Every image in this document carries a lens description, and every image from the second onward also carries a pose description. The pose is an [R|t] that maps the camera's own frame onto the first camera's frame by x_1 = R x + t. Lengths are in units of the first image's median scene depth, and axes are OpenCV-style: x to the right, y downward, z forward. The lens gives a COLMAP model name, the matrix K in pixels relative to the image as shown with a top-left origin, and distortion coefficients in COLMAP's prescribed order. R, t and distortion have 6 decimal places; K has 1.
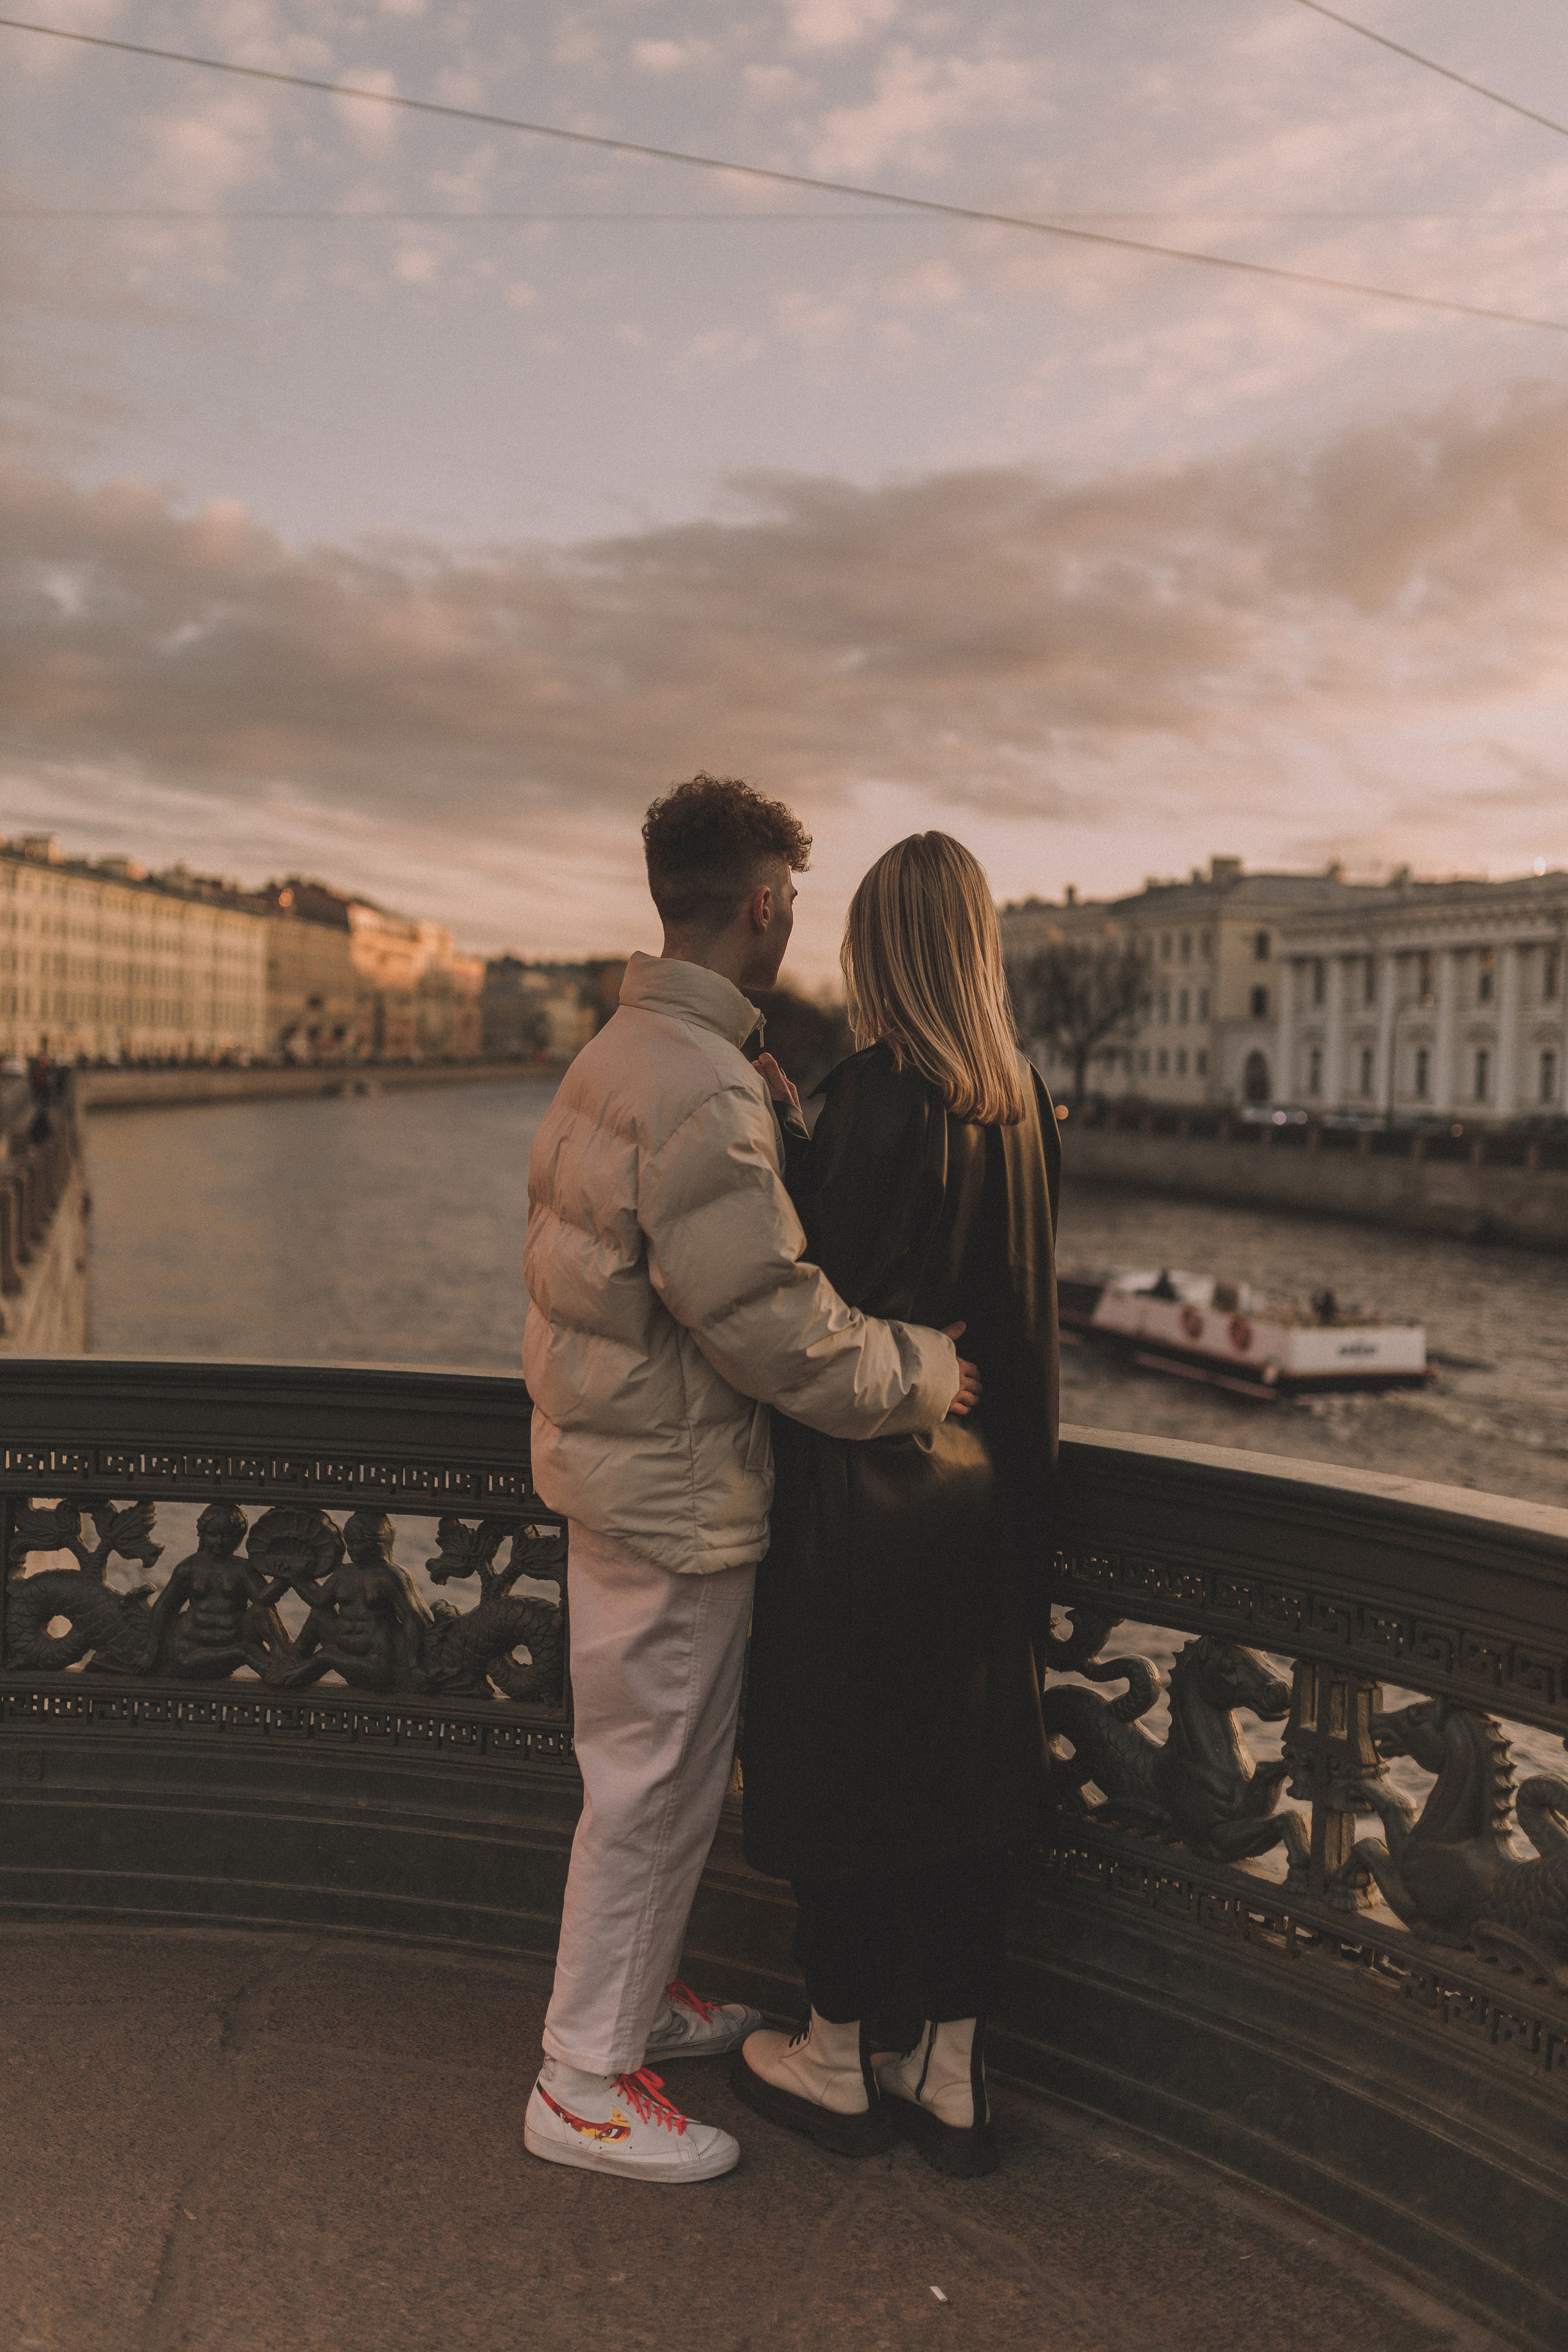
lens RADIAL K [[2305.4, 0, 784.0], [0, 2305.4, 1176.0], [0, 0, 1]] dist [-0.003938, 0.025456]
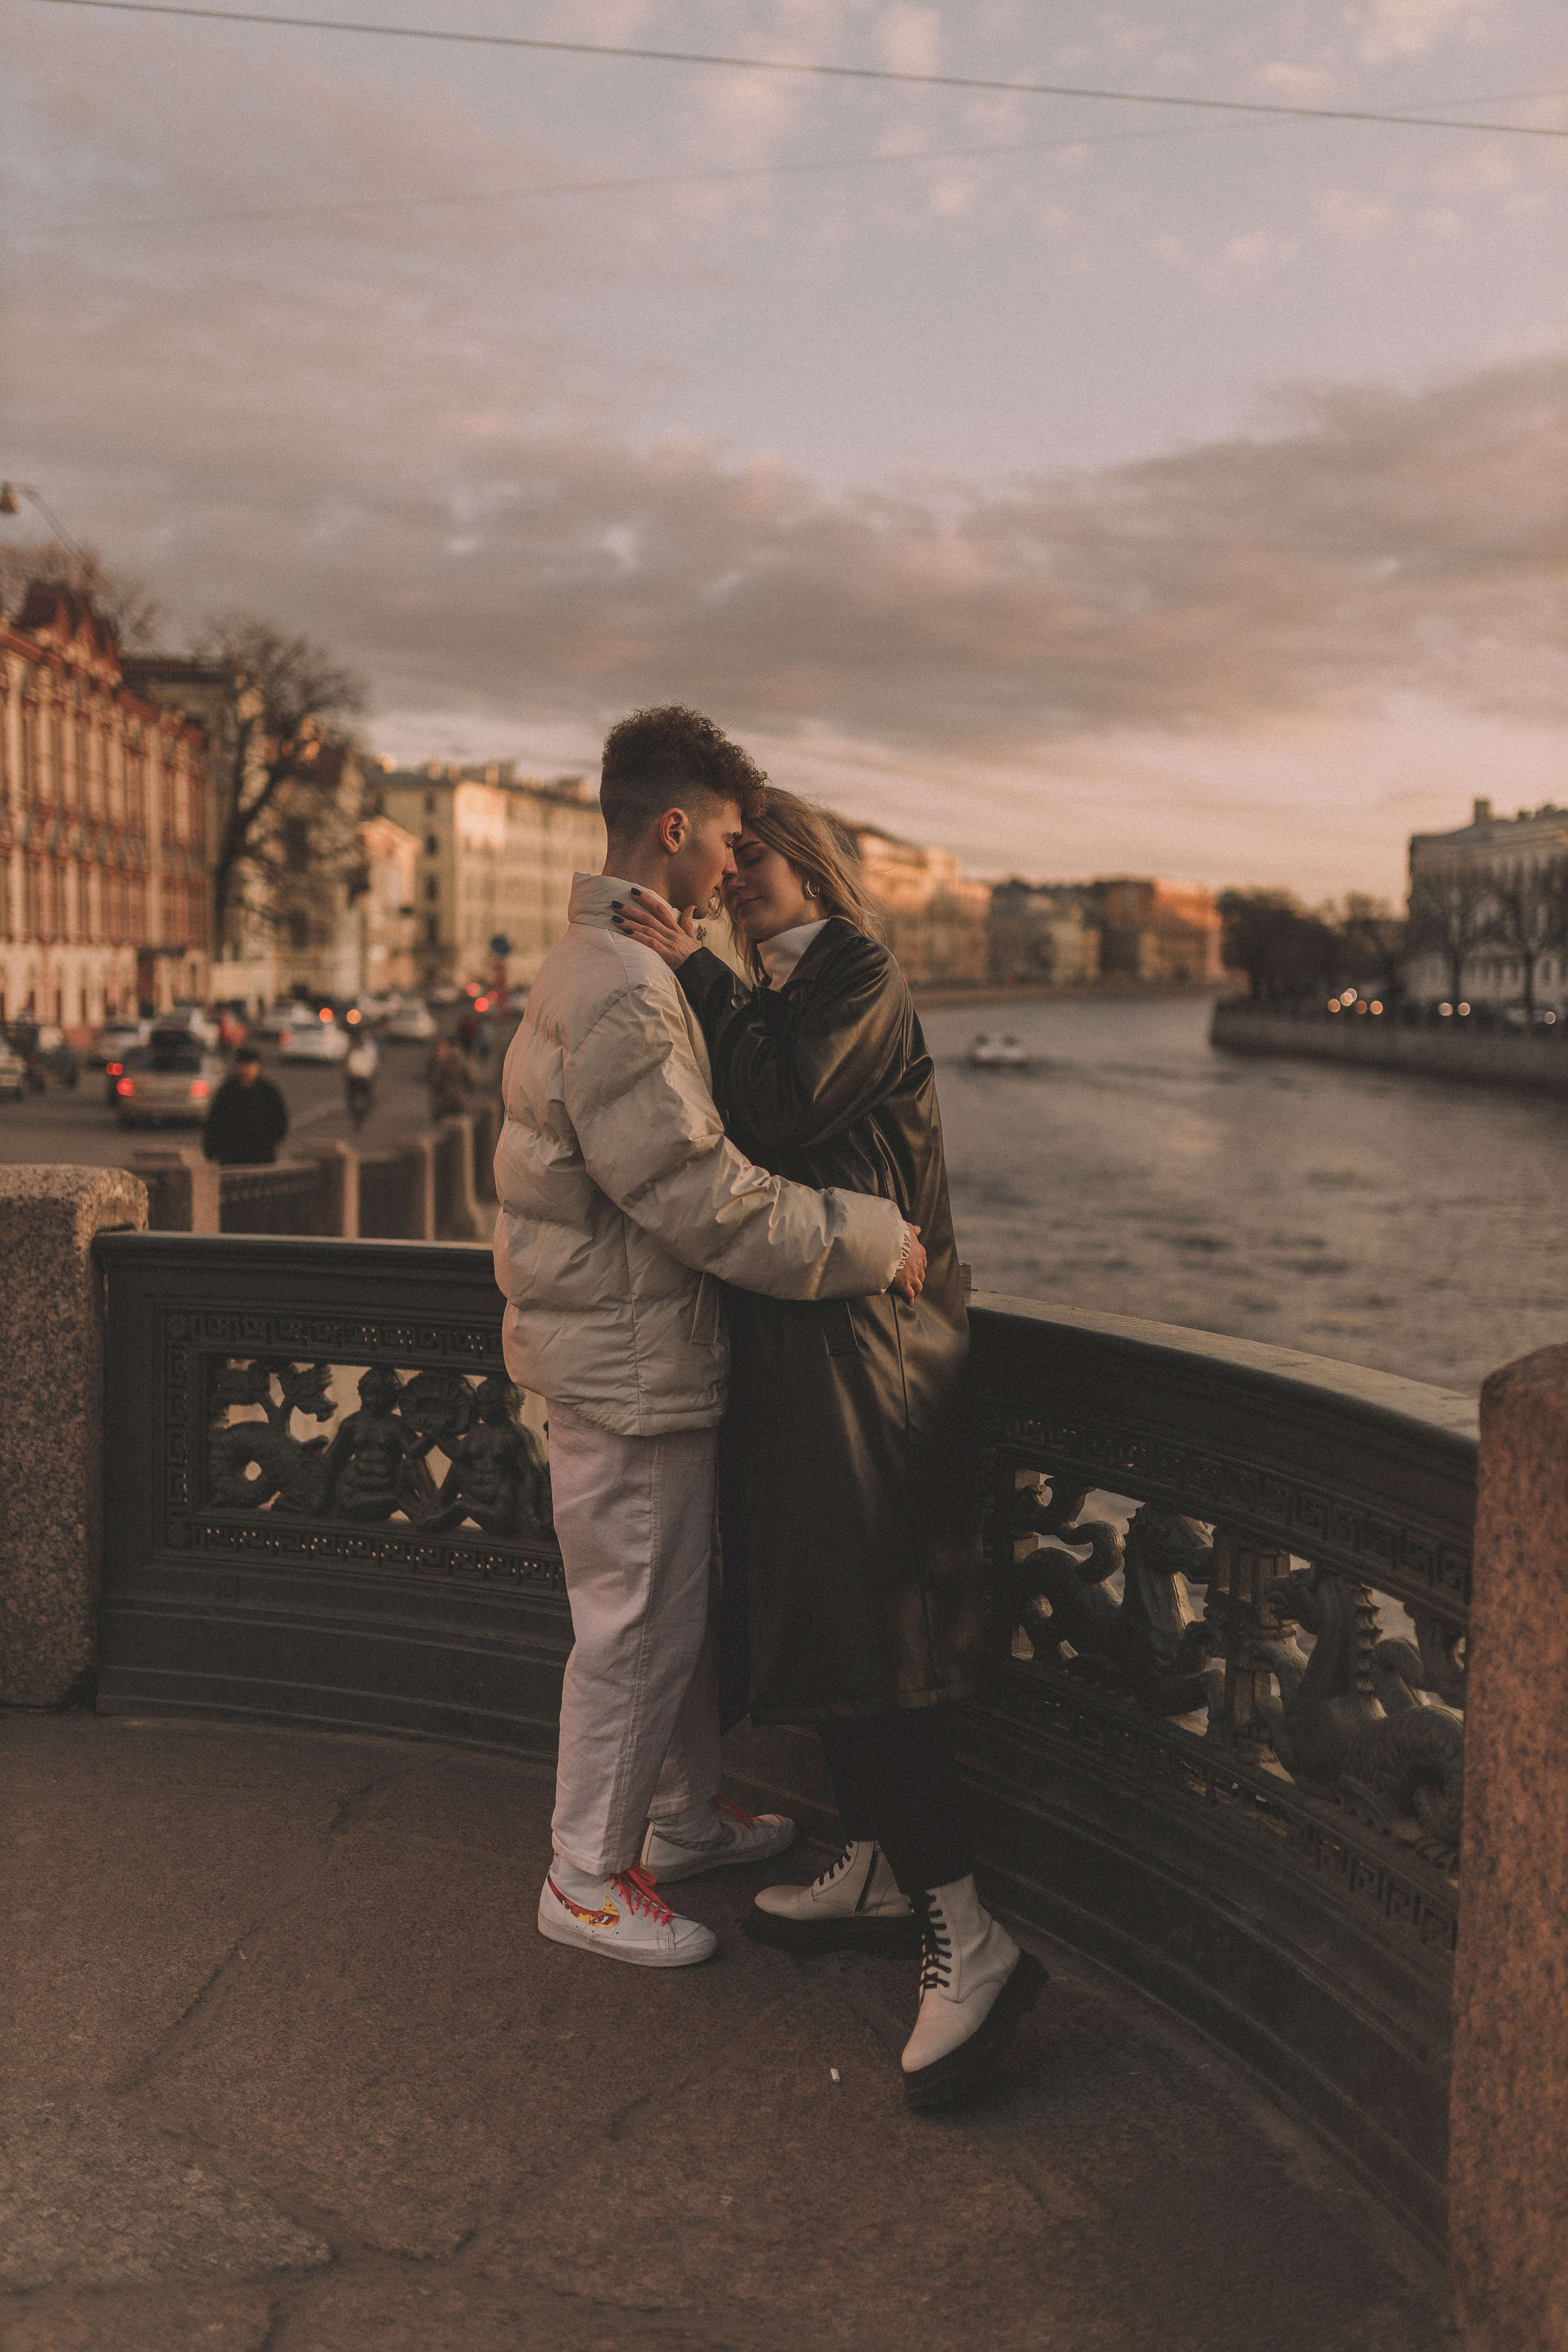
lens RADIAL K [[2250.1, 0, 784.0], [0, 2250.1, 1176.0], [0, 0, 1]] dist [-0.015093, 0.046956]
pose [[0.974107, 0.003751, -0.226058, 0.206135], [0.004384, 0.999361, 0.035473, 0.009678], [0.226047, -0.035545, 0.973468, -0.031398]]
